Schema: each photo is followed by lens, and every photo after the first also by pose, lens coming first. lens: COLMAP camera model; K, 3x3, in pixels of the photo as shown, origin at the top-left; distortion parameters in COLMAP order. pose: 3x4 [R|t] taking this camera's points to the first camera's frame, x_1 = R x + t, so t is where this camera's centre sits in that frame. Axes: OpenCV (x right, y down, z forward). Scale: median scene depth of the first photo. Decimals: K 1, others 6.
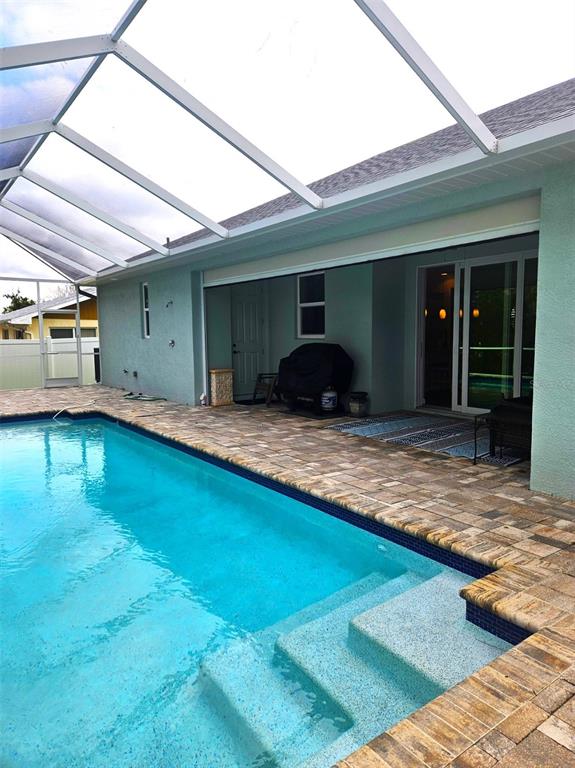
lens RADIAL K [[509.4, 0, 296.4], [0, 509.4, 372.9], [0, 0, 1]] dist [0.095850, -0.089045]
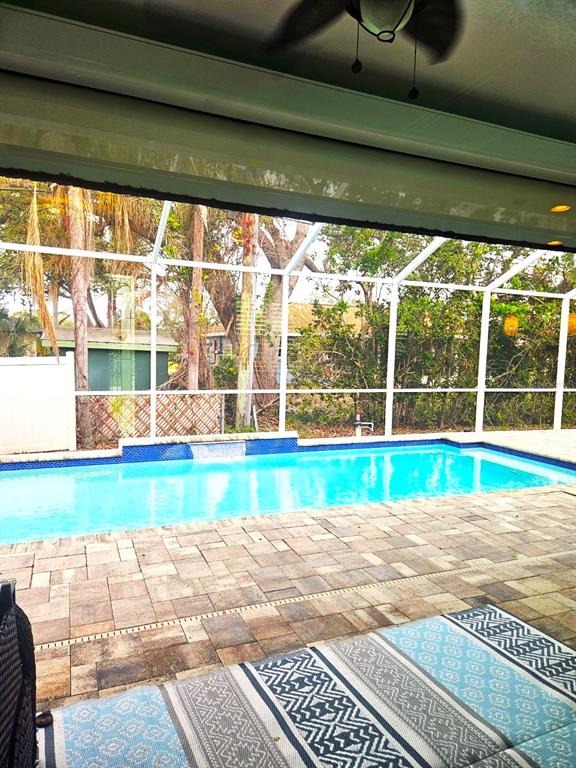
lens RADIAL K [[516.9, 0, 290.6], [0, 516.9, 386.7], [0, 0, 1]] dist [0.060981, -0.004120]
pose [[-0.243504, 0.068967, -0.967445, 0.678992], [-0.095487, 0.990918, 0.094674, -0.129953], [0.965188, 0.115432, -0.234707, 1.265355]]
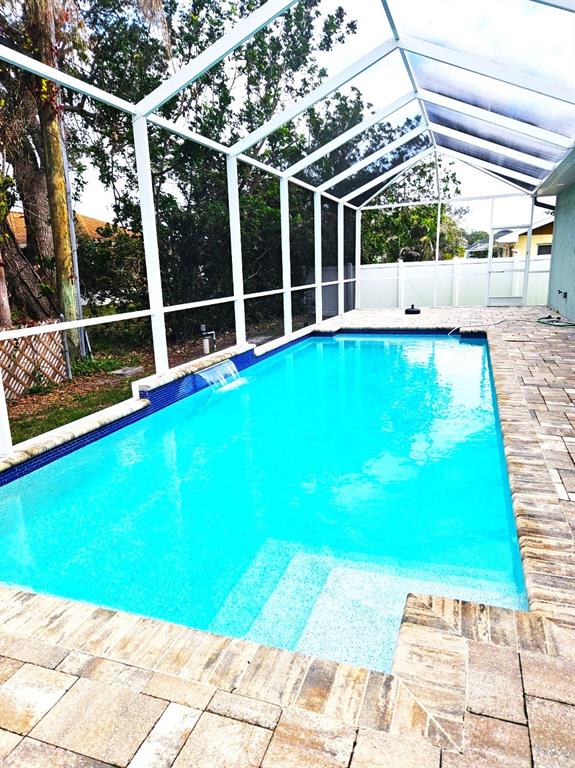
lens RADIAL K [[511.7, 0, 293.4], [0, 511.7, 382.2], [0, 0, 1]] dist [0.079288, -0.061284]
pose [[0.556062, 0.174394, -0.812639, 0.394383], [-0.033454, 0.981643, 0.187771, -0.007089], [0.830467, -0.077227, 0.551688, 0.239381]]
